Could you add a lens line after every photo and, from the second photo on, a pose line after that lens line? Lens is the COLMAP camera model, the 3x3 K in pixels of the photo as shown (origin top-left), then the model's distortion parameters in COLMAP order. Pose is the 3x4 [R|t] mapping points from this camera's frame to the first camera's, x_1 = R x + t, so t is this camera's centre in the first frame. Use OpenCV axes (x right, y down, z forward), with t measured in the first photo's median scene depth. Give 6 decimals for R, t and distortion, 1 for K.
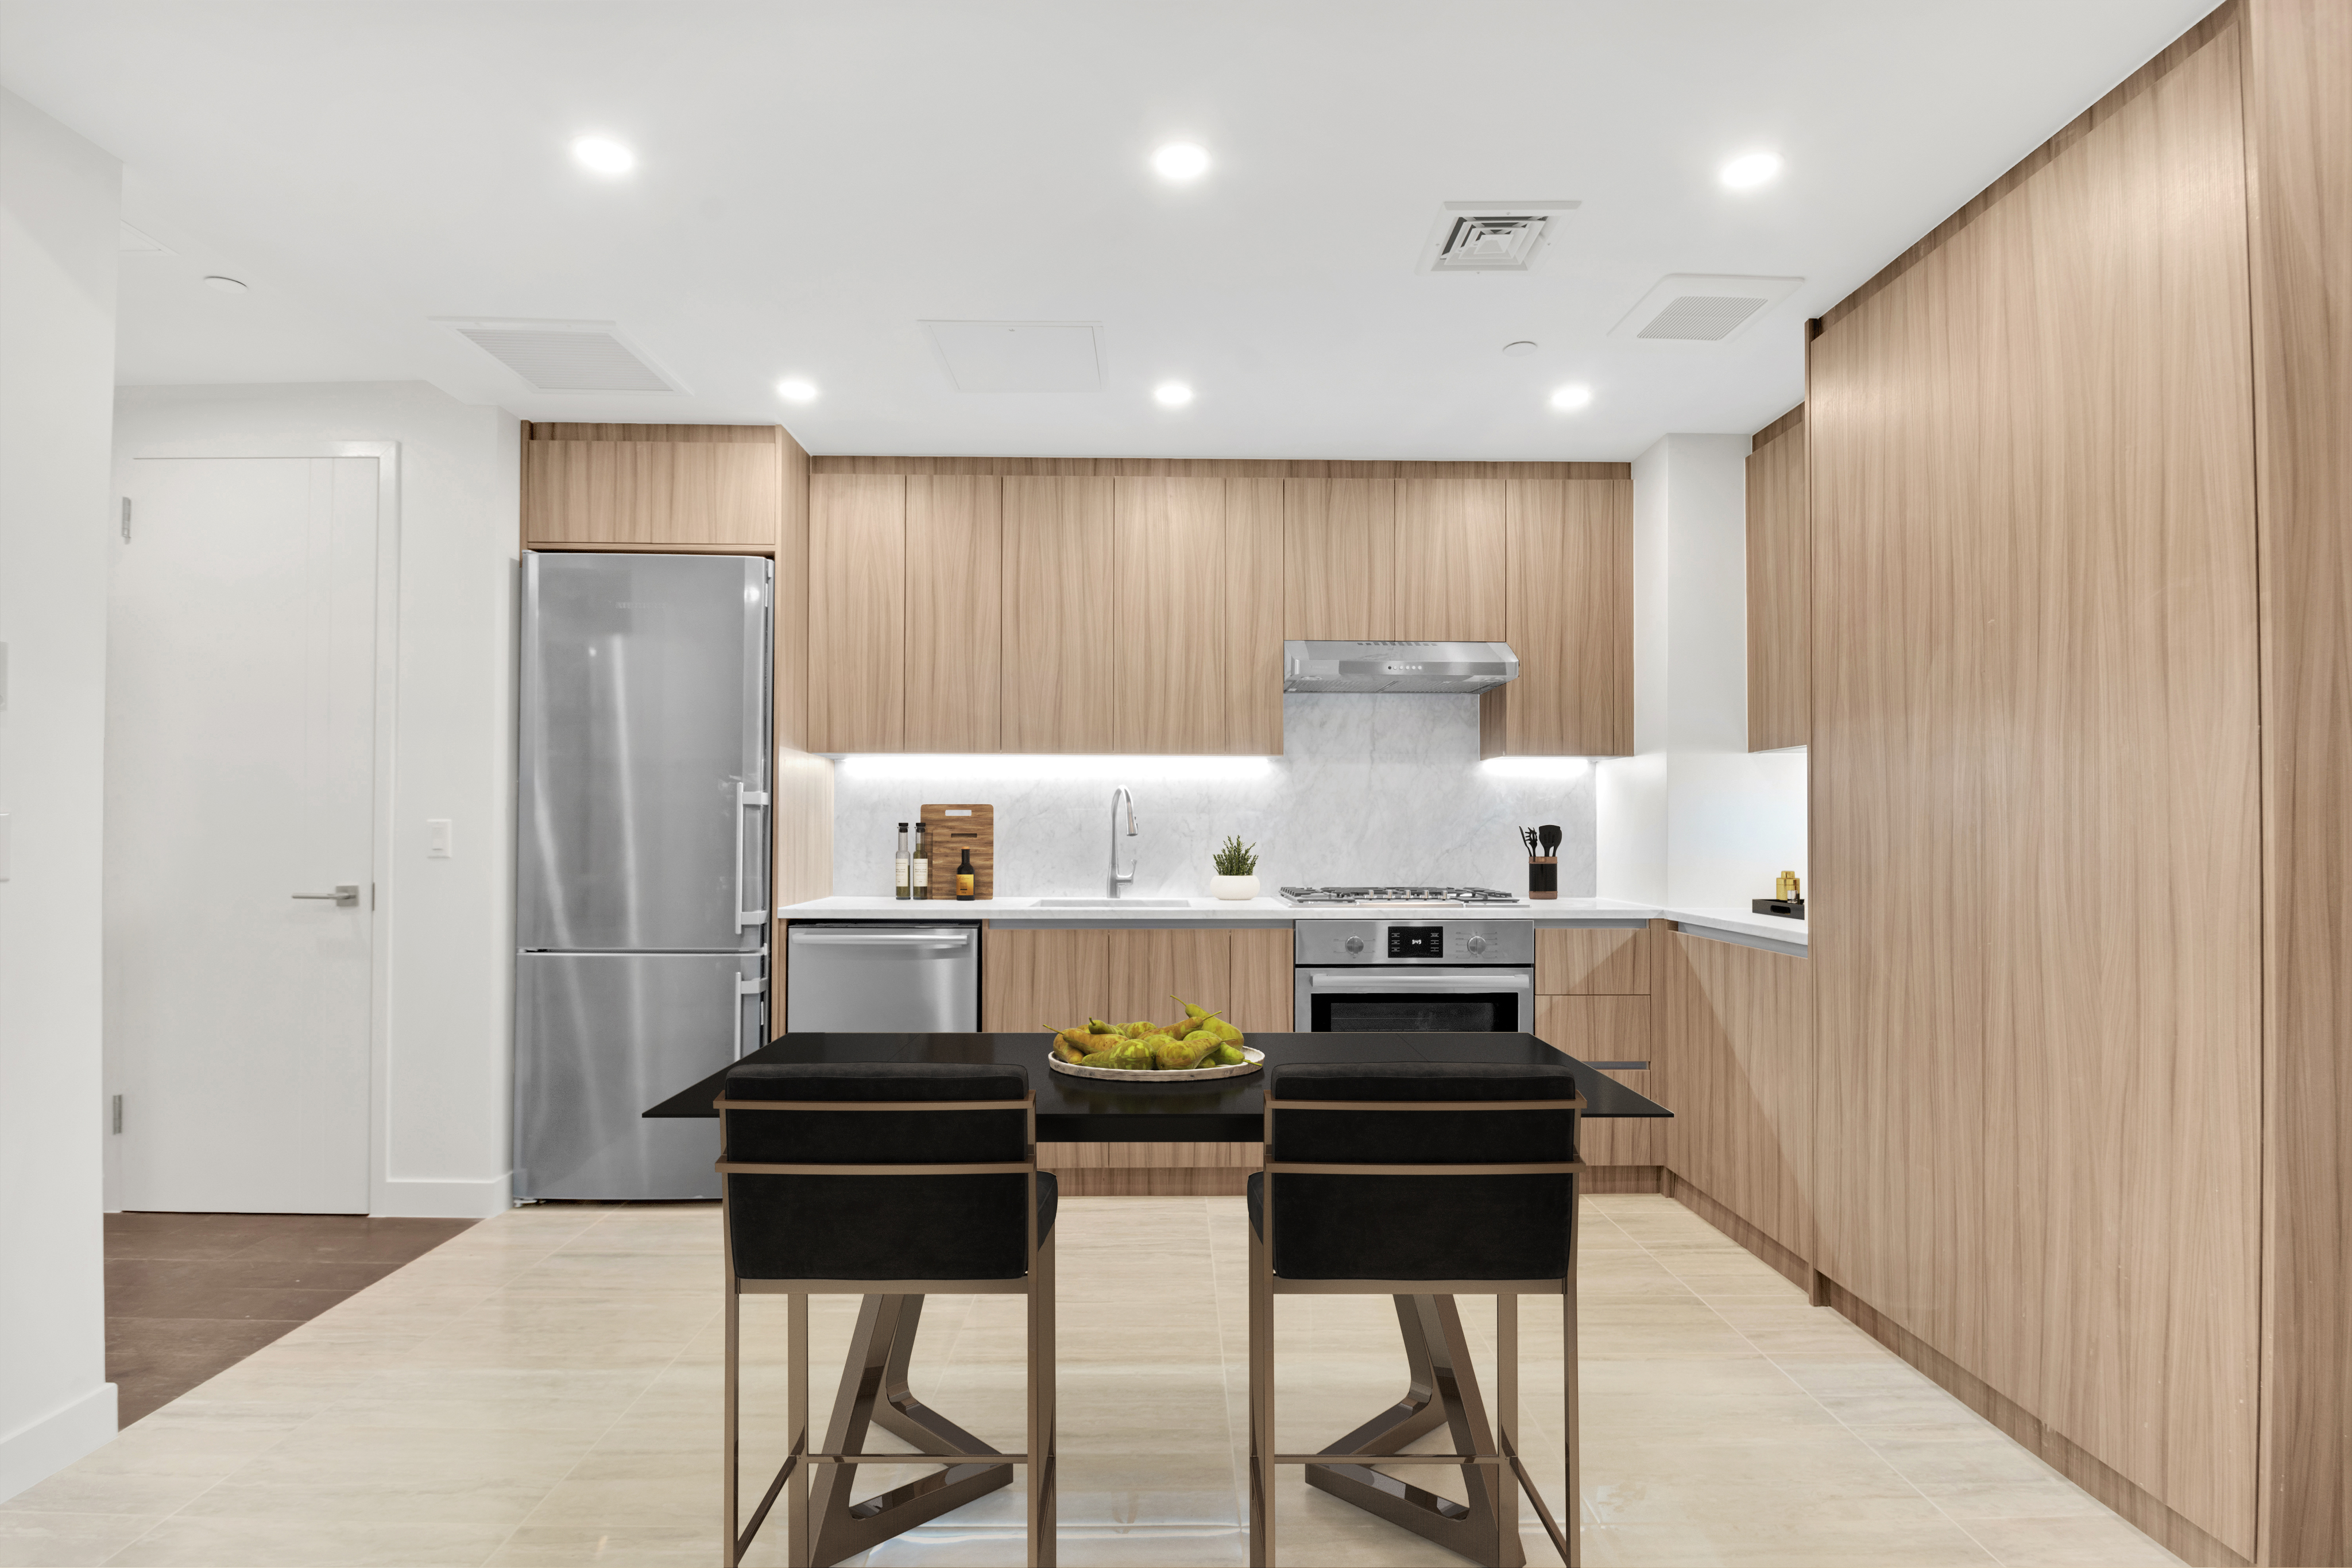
lens RADIAL K [[1137.1, 0, 1157.9], [0, 1137.1, 823.7], [0, 0, 1]] dist [0.013015, -0.004075]
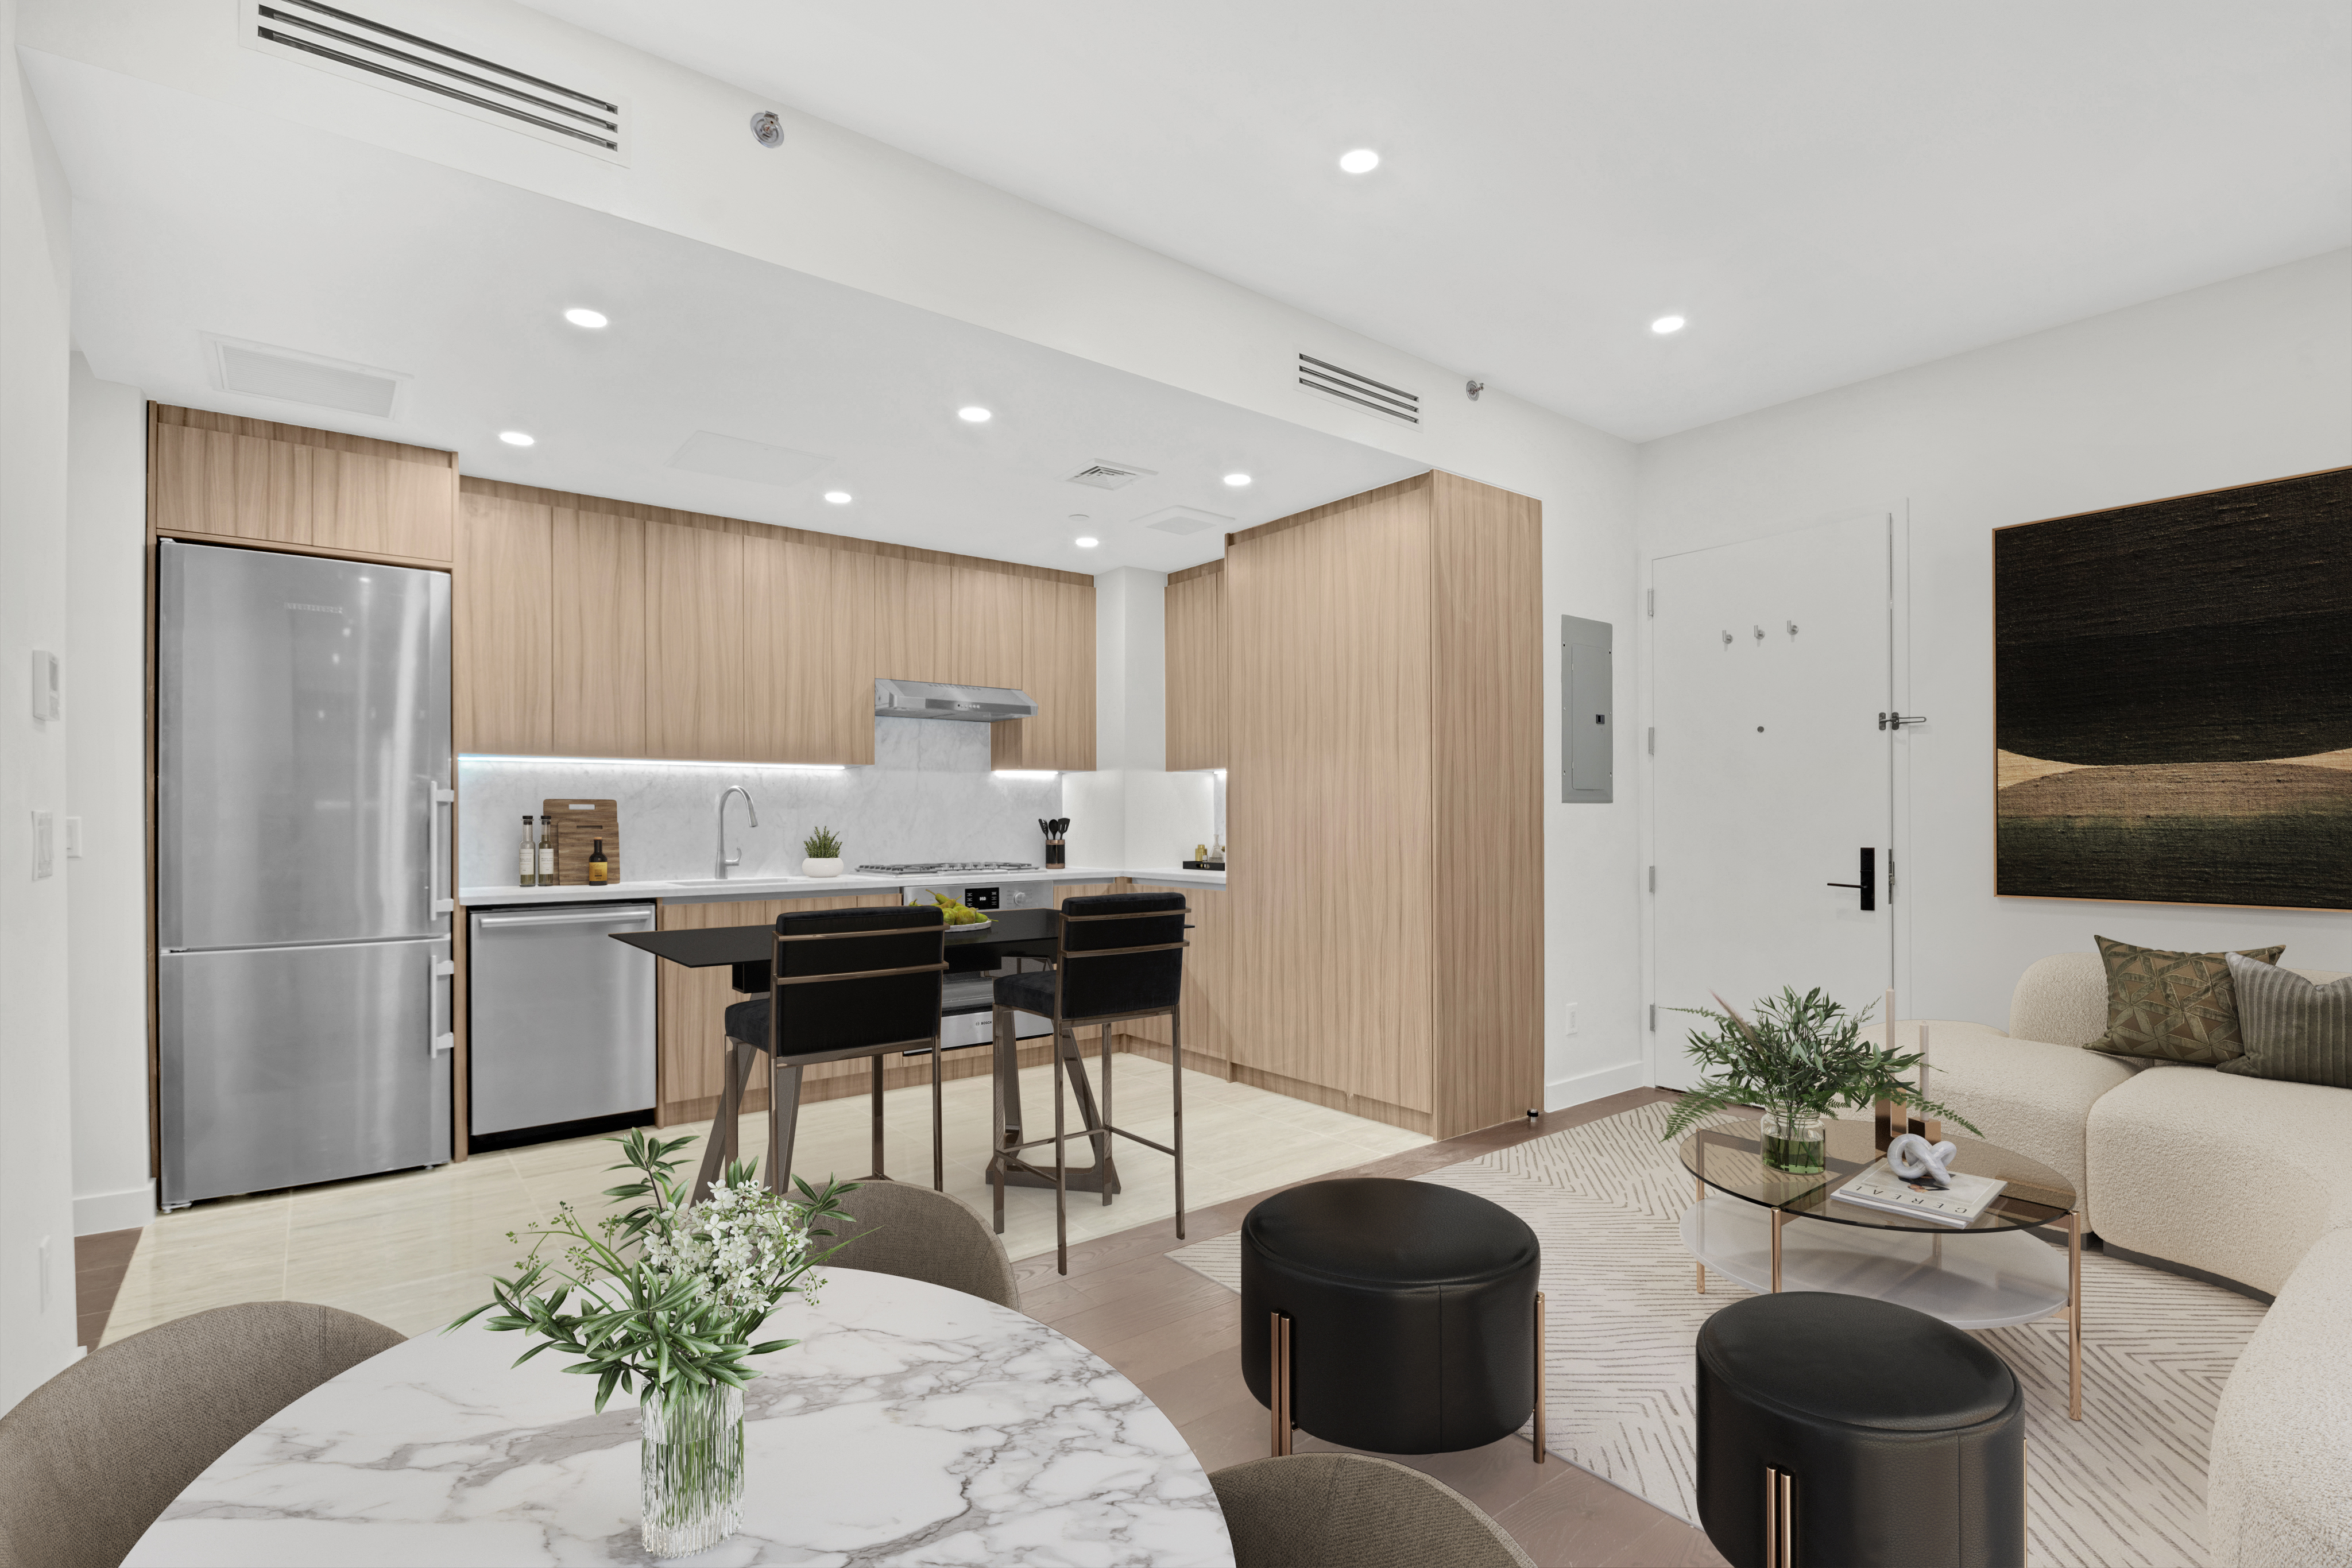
lens RADIAL K [[1137.1, 0, 1182.3], [0, 1137.1, 828.3], [0, 0, 1]] dist [0.013015, -0.004075]
pose [[0.793554, -0.010636, 0.608407, -0.443895], [0.001846, 0.999885, 0.015073, -0.005979], [-0.608497, -0.010838, 0.793482, -0.290050]]
